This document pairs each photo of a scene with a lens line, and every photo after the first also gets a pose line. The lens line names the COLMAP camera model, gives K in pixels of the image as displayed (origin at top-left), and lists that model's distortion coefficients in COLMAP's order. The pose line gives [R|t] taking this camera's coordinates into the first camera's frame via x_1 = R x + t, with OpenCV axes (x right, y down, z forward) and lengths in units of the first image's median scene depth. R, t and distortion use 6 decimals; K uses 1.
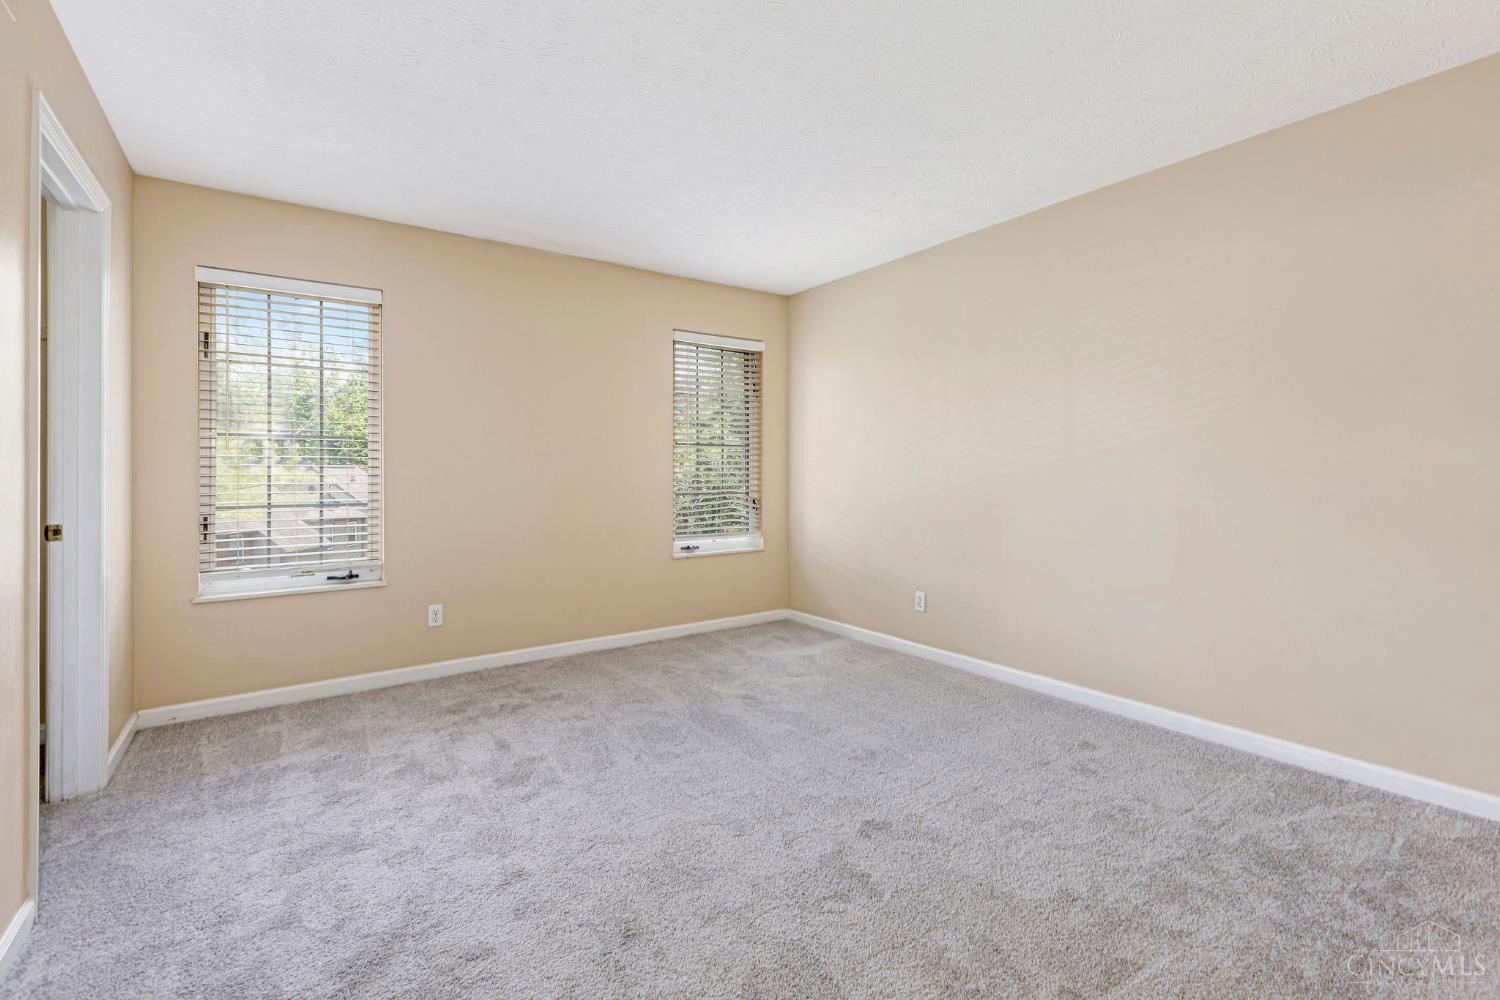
lens RADIAL K [[680.2, 0, 749.9], [0, 680.2, 474.5], [0, 0, 1]] dist [0.000475, 0.000096]
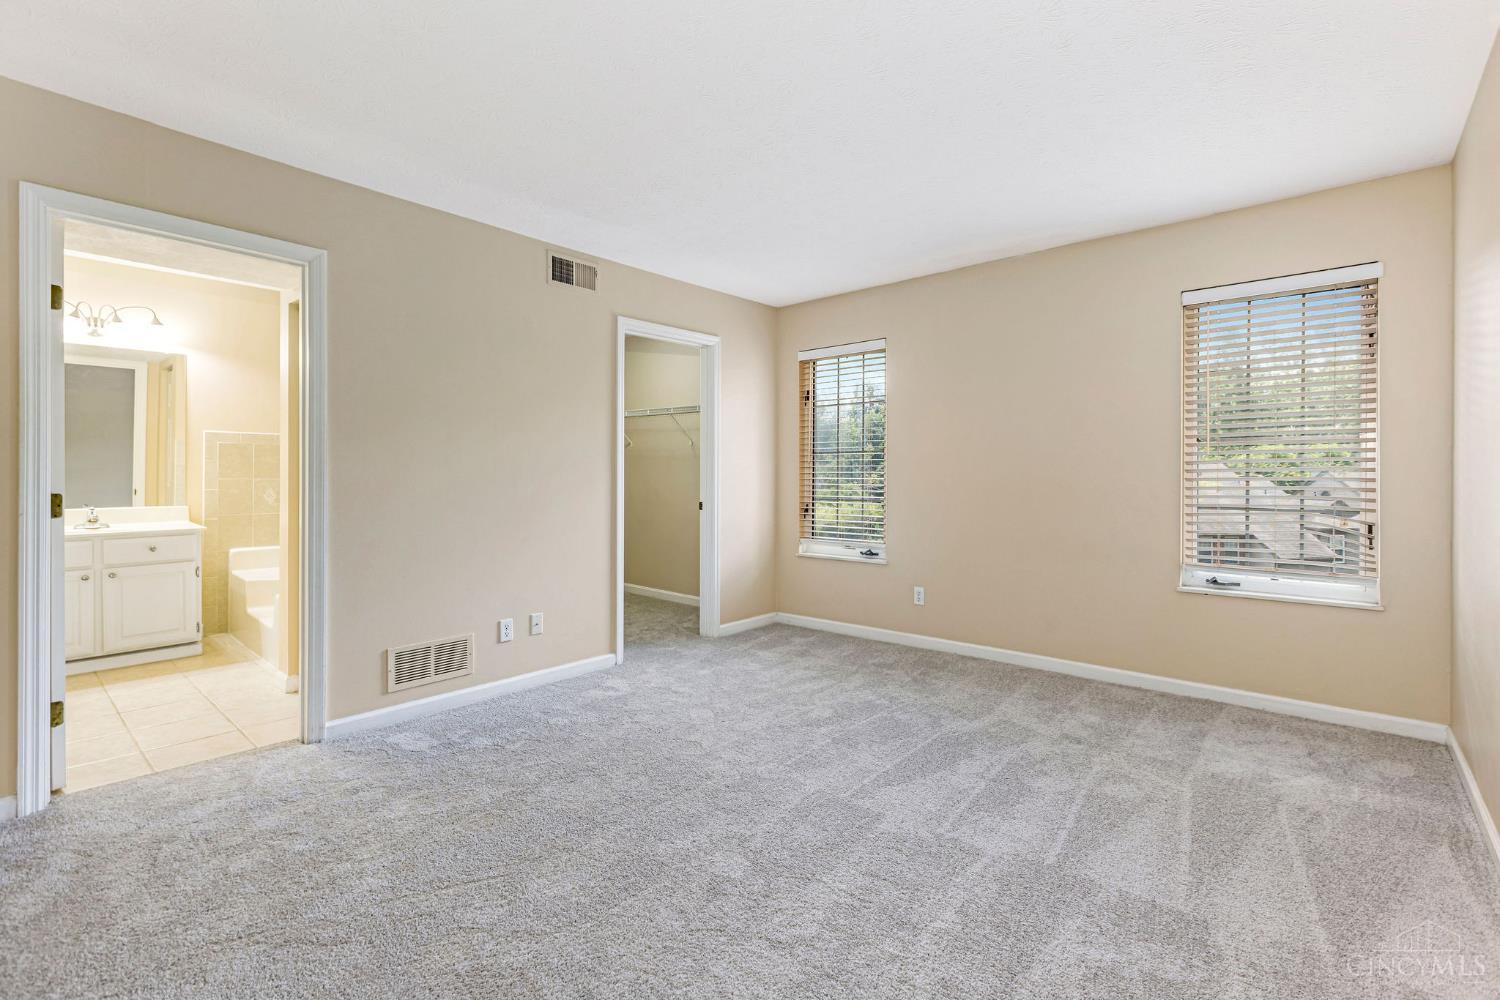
lens RADIAL K [[666.1, 0, 755.0], [0, 666.1, 489.1], [0, 0, 1]] dist [-0.001706, 0.000106]
pose [[0.233288, 0.021043, -0.972180, 0.659488], [-0.004569, 0.999779, 0.020544, -0.006232], [0.972397, -0.000351, 0.233332, 0.467753]]
